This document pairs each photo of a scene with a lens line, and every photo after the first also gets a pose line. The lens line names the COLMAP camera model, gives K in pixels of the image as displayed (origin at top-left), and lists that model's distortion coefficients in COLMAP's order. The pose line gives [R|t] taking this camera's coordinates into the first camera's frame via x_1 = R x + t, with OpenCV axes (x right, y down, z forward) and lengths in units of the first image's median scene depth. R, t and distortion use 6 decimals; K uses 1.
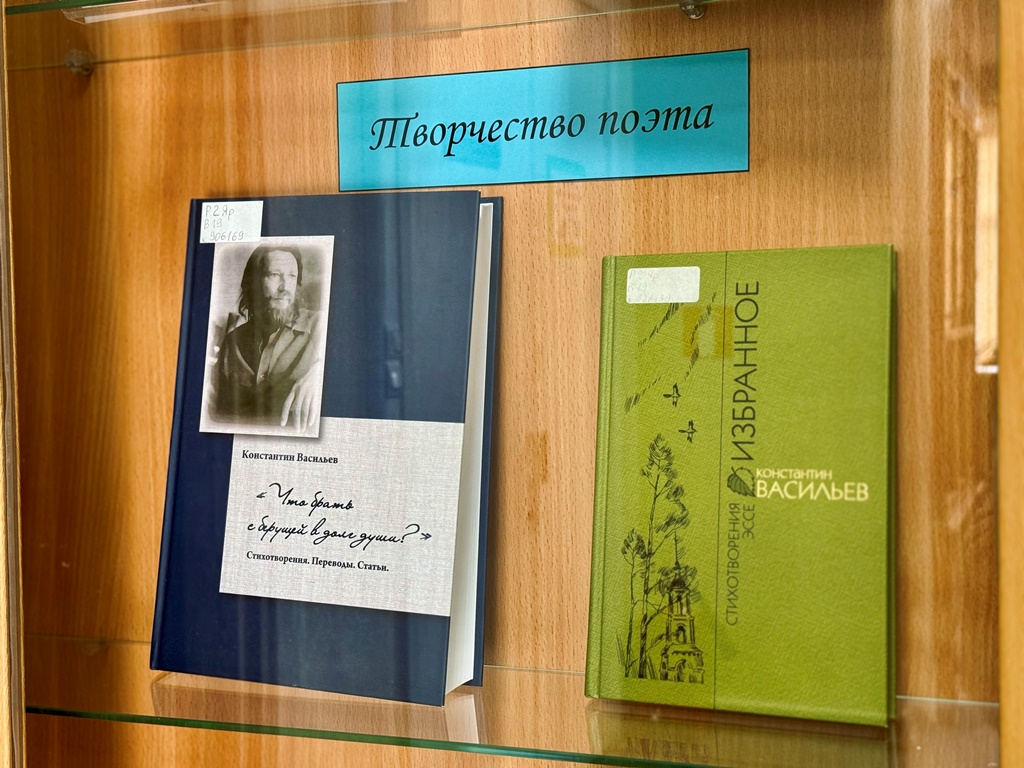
lens RADIAL K [[1424.2, 0, 512.0], [0, 1424.2, 384.0], [0, 0, 1]] dist [0.161900, -0.061710]
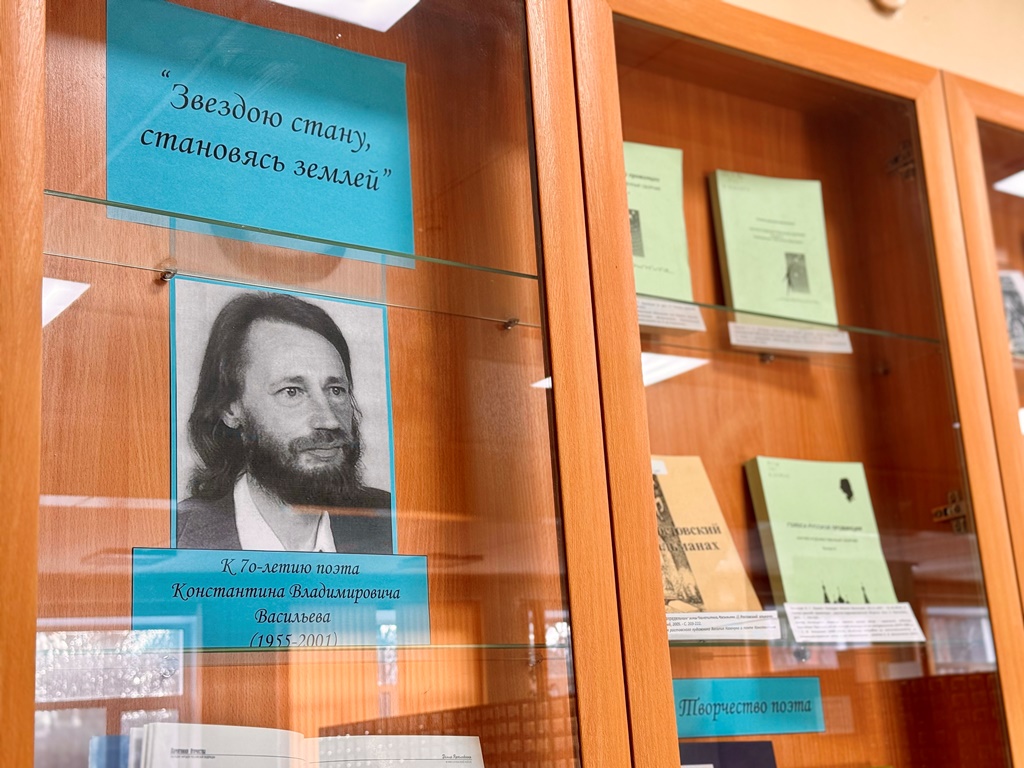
lens RADIAL K [[1424.2, 0, 512.0], [0, 1424.2, 384.0], [0, 0, 1]] dist [0.161900, -0.061710]
pose [[0.553439, 0.191362, 0.810608, -1.934983], [0.094040, 0.952668, -0.289103, -0.056121], [-0.827564, 0.236230, 0.509248, 0.122773]]
